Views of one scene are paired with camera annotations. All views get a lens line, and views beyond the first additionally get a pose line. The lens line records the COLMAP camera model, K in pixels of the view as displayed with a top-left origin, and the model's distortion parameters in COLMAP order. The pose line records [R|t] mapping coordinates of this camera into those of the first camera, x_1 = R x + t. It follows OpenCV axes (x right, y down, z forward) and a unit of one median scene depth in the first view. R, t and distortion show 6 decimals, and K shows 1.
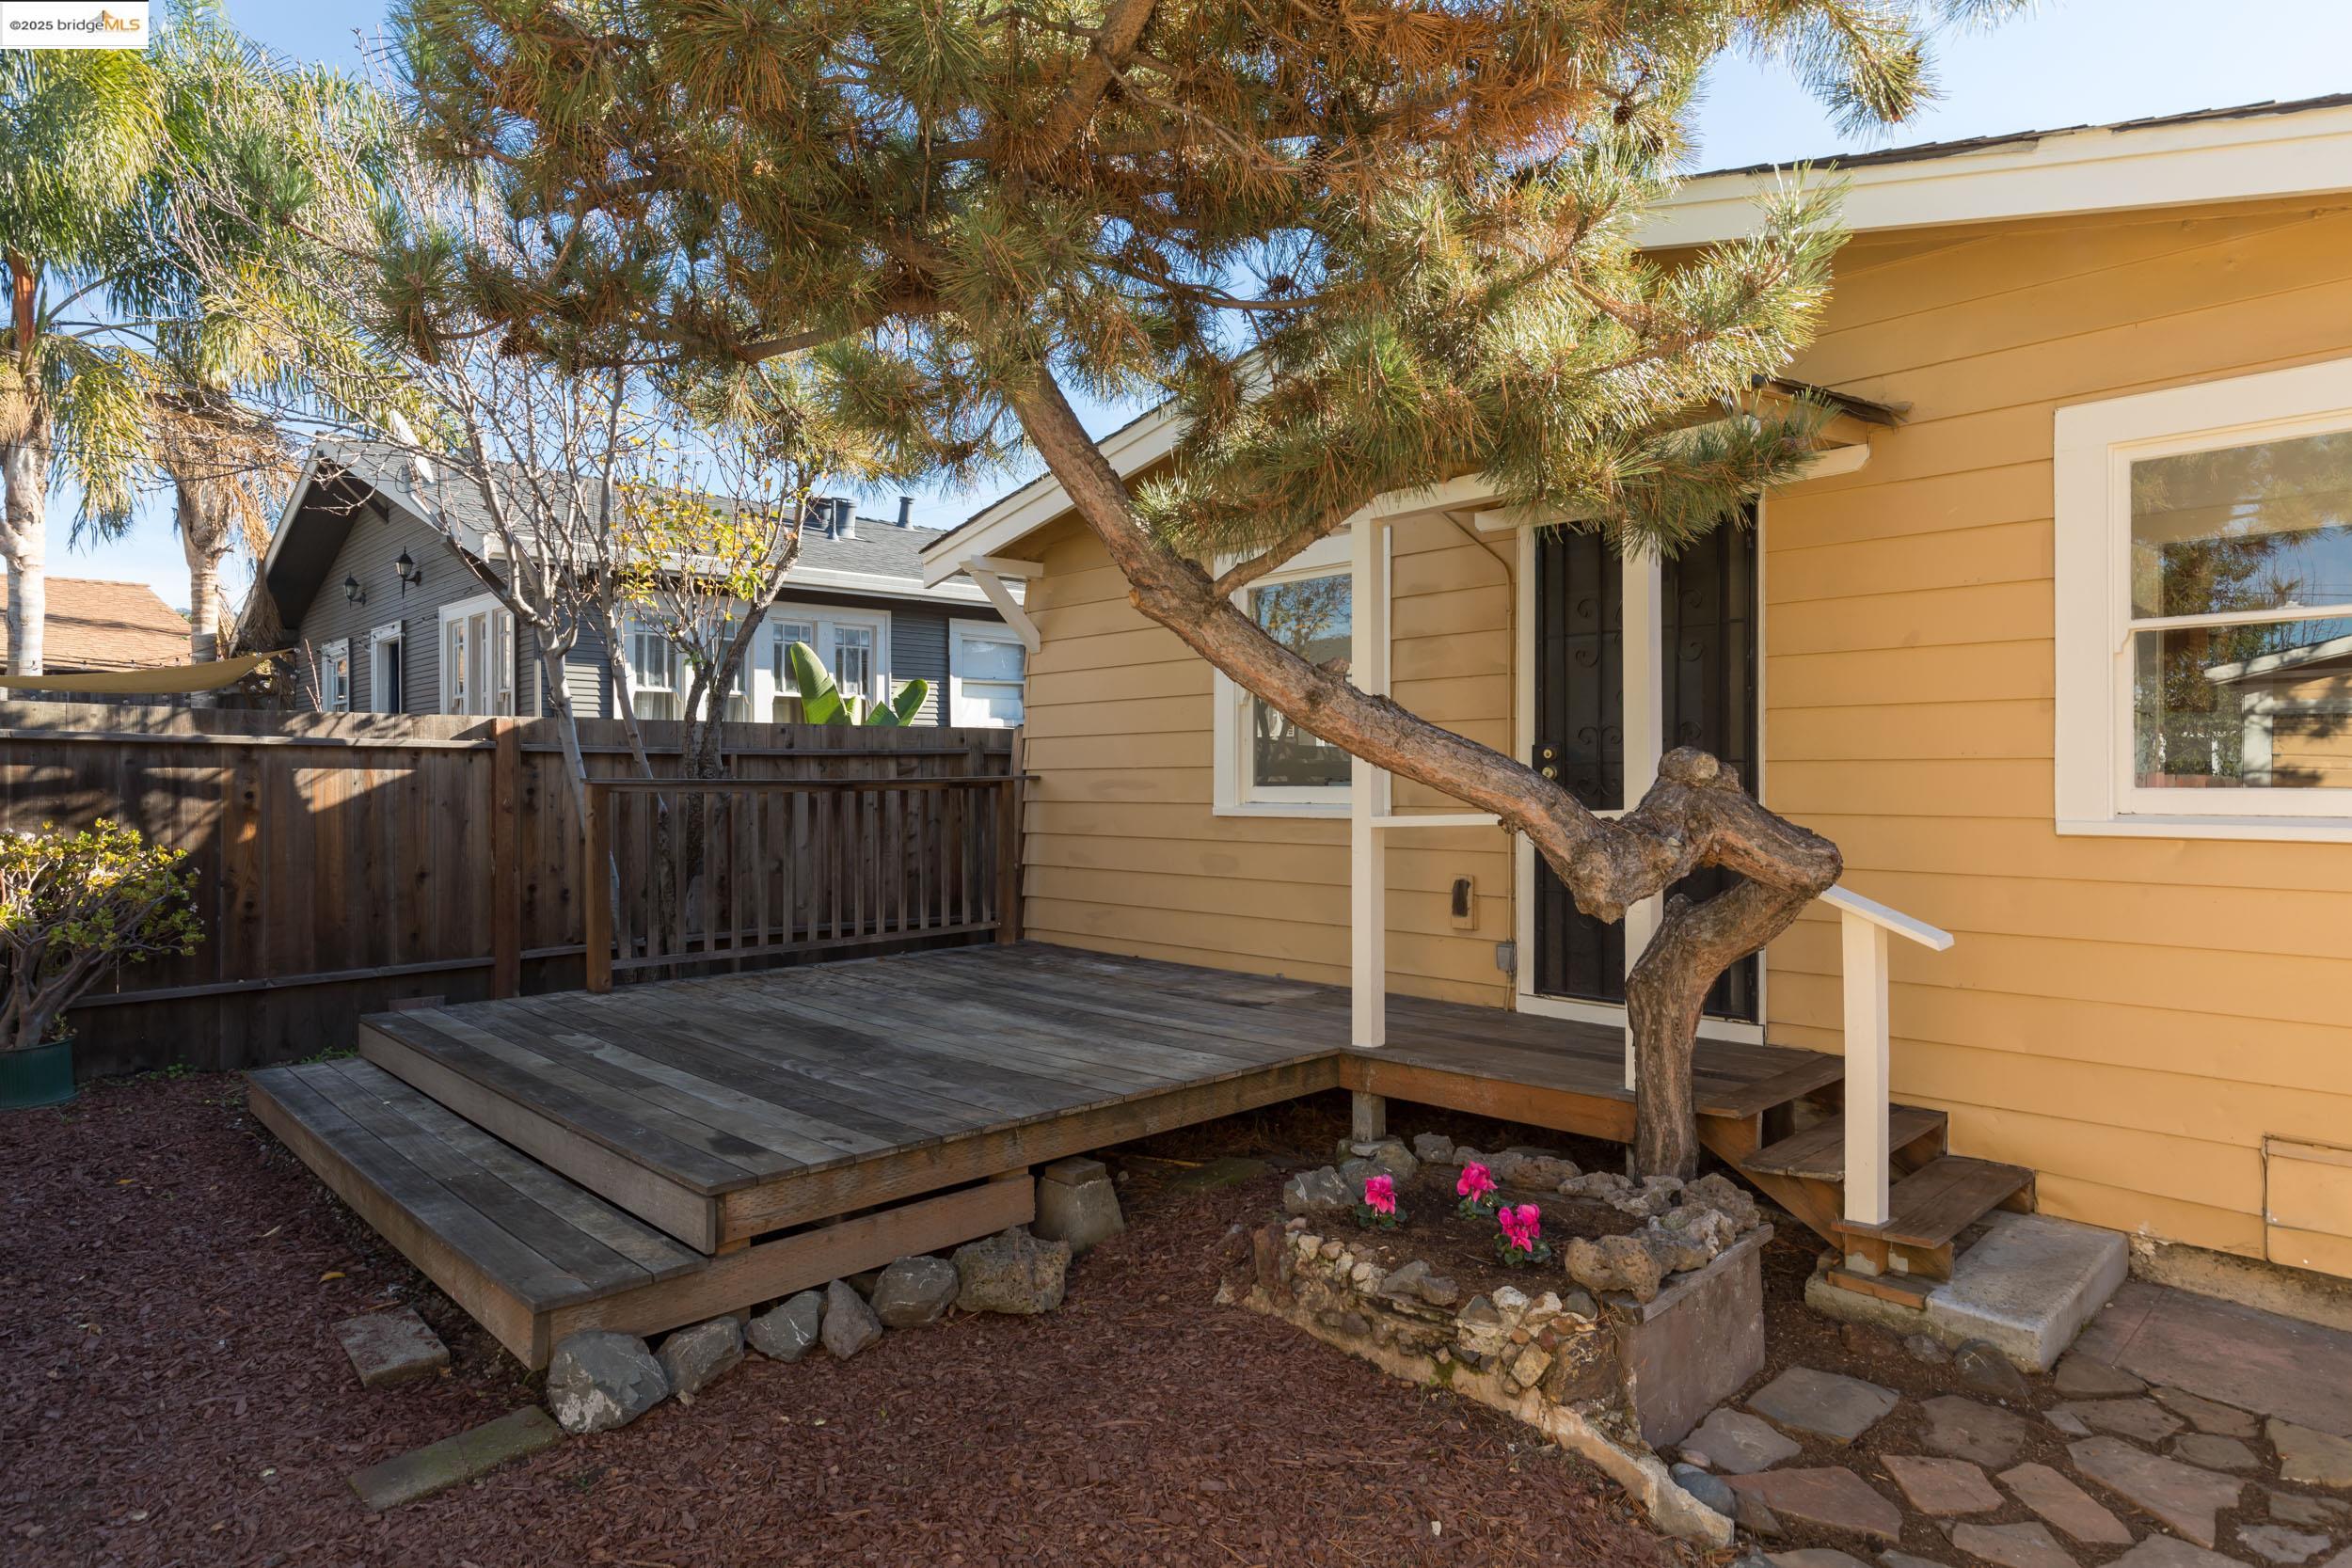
lens RADIAL K [[1299.2, 0, 1196.3], [0, 1299.2, 782.7], [0, 0, 1]] dist [0.006594, 0.000650]
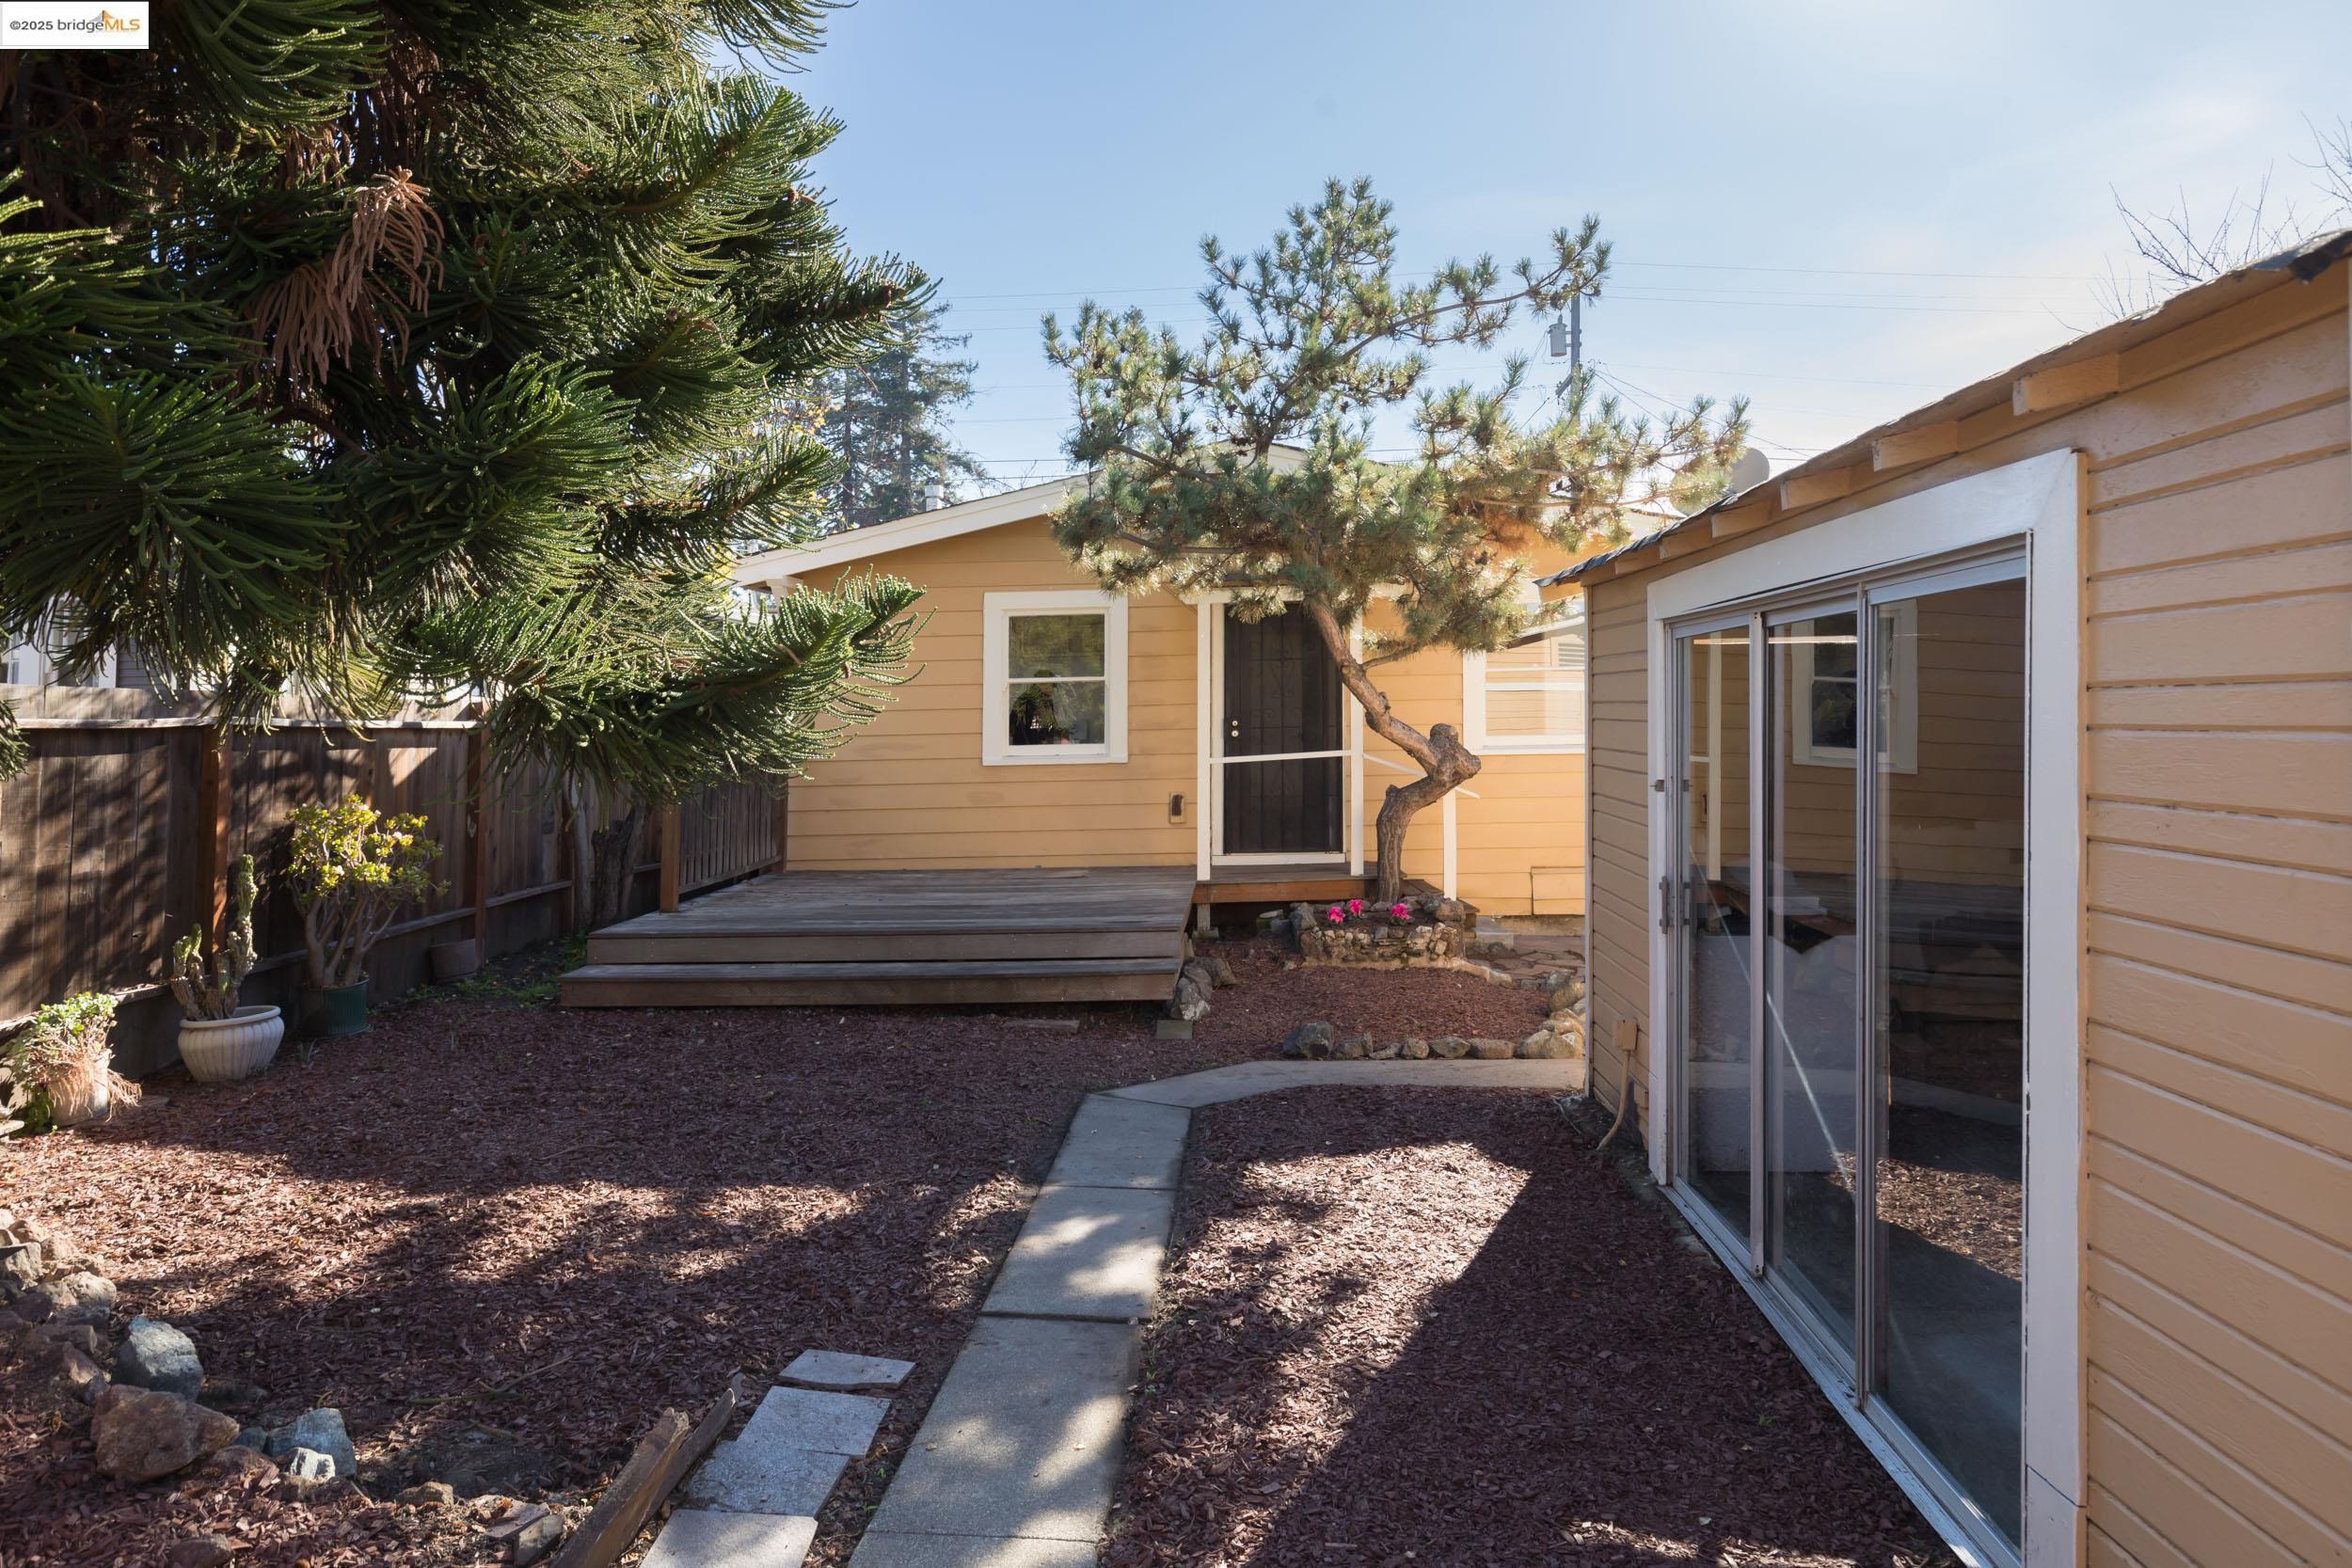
lens RADIAL K [[1541.1, 0, 1176.0], [0, 1541.1, 784.0], [0, 0, 1]] dist [-0.000966, -0.000068]
pose [[0.728299, -0.039930, 0.684095, -1.091463], [0.020777, 0.999129, 0.036199, -0.013735], [-0.684944, -0.012150, 0.728494, -0.457769]]
